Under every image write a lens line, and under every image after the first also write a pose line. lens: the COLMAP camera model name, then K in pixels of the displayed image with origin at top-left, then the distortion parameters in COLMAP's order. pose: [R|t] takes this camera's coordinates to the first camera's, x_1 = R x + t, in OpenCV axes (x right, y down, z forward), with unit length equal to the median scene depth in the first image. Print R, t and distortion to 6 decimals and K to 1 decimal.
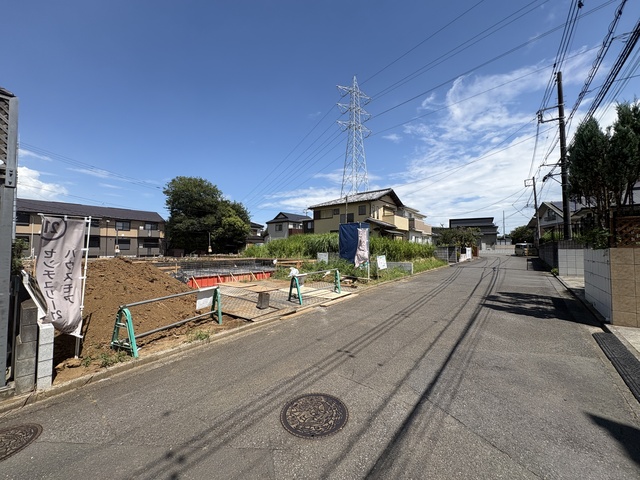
lens RADIAL K [[254.8, 0, 319.6], [0, 254.8, 240.3], [0, 0, 1]] dist [-0.001339, 0.000378]
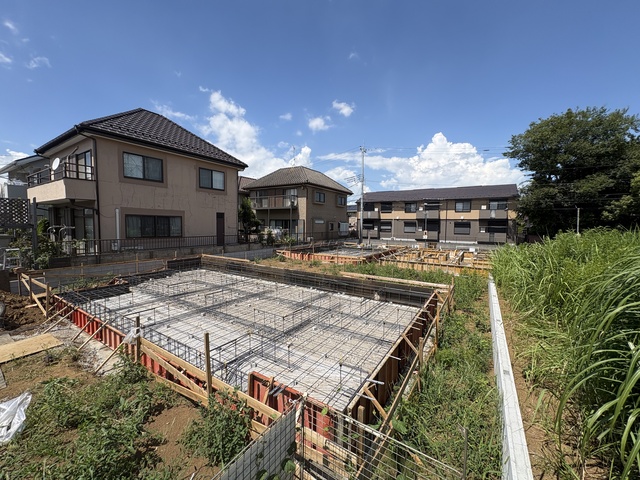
lens RADIAL K [[254.8, 0, 320.6], [0, 254.8, 236.6], [0, 0, 1]] dist [-0.001339, 0.000378]
pose [[0.109944, 0.048123, -0.992772, 0.049457], [0.020236, 0.998512, 0.050642, -0.010778], [0.993732, -0.025657, 0.108806, 0.519905]]
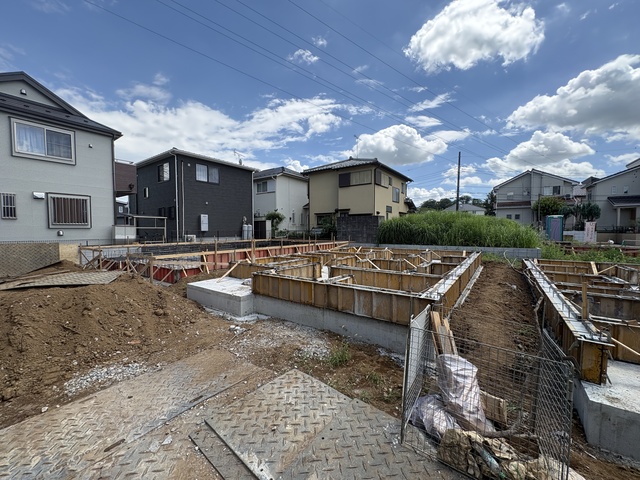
lens RADIAL K [[254.8, 0, 320.3], [0, 254.8, 240.4], [0, 0, 1]] dist [-0.001339, 0.000378]
pose [[-0.056176, -0.045053, 0.997404, -0.607164], [-0.026202, 0.998704, 0.043636, 0.029546], [-0.998077, -0.023683, -0.057284, 1.124478]]
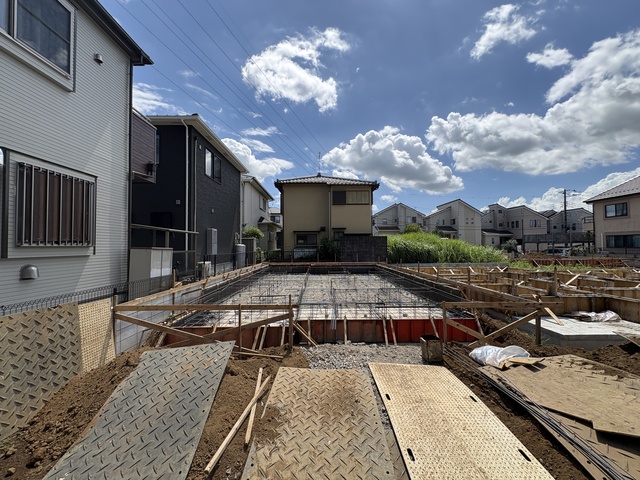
lens RADIAL K [[254.8, 0, 318.3], [0, 254.8, 244.1], [0, 0, 1]] dist [-0.001339, 0.000378]
pose [[-0.629912, 0.007673, 0.776629, -0.406830], [-0.018950, 0.999502, -0.025246, 0.031505], [-0.776435, -0.030620, -0.629453, 1.441379]]
